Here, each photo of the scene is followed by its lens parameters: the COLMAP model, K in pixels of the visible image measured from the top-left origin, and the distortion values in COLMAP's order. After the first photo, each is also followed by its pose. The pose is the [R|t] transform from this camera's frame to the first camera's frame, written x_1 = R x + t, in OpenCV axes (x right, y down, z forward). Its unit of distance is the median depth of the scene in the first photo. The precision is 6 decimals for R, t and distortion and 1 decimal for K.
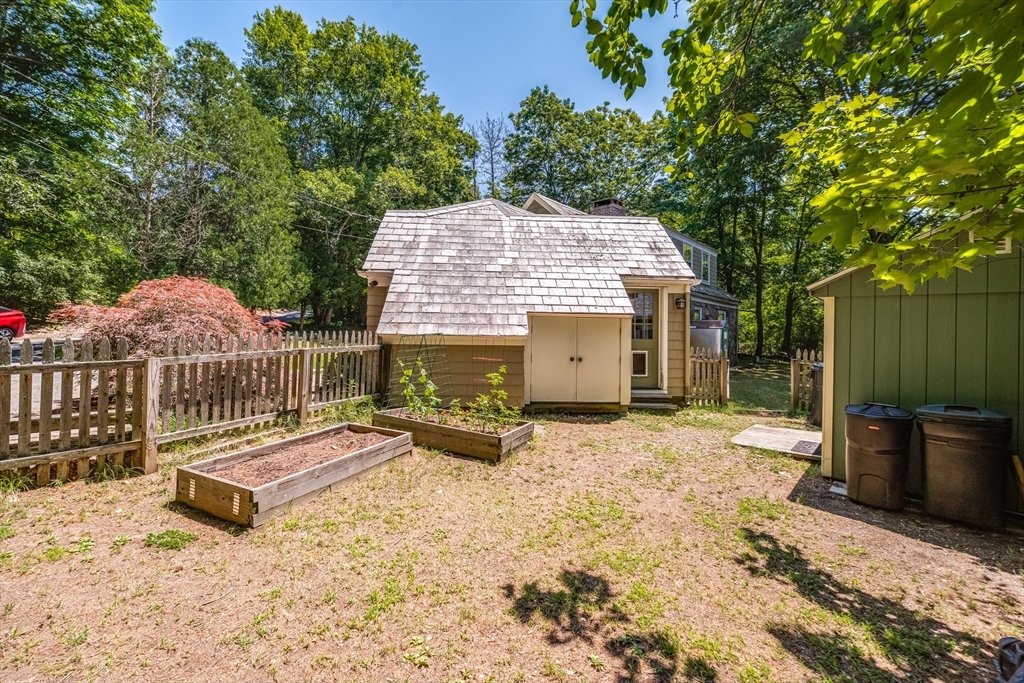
lens RADIAL K [[446.1, 0, 505.7], [0, 446.1, 323.8], [0, 0, 1]] dist [0.001792, -0.000345]
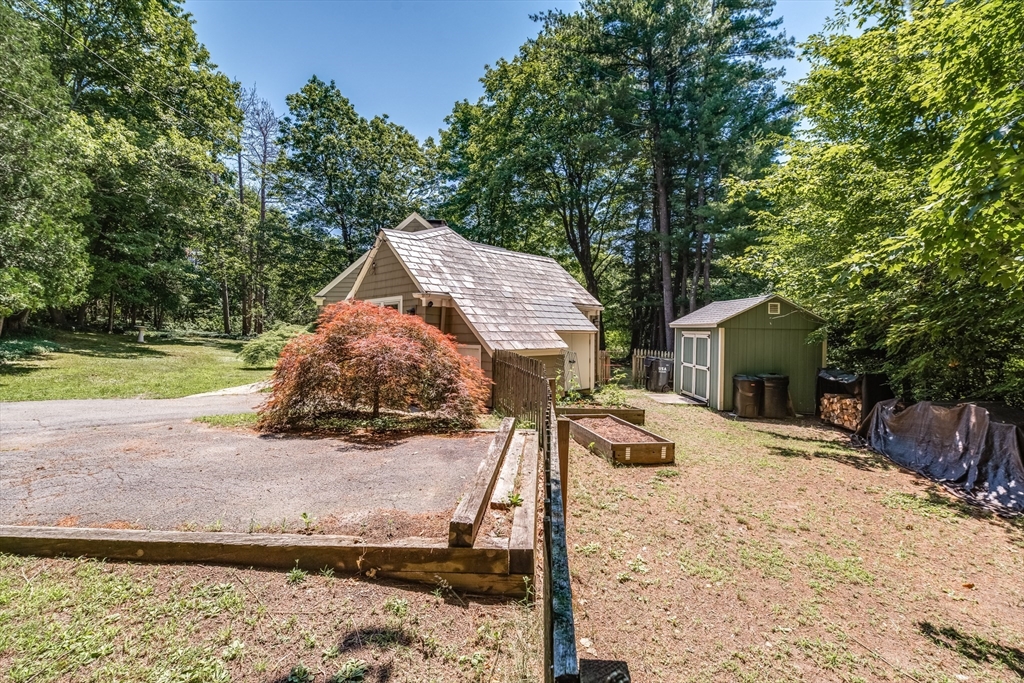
lens RADIAL K [[446.1, 0, 505.7], [0, 446.1, 323.8], [0, 0, 1]] dist [0.001792, -0.000345]
pose [[0.764539, 0.003536, 0.644567, -0.736042], [-0.011168, 0.999908, 0.007760, -0.042443], [-0.644480, -0.013131, 0.764508, 0.007844]]
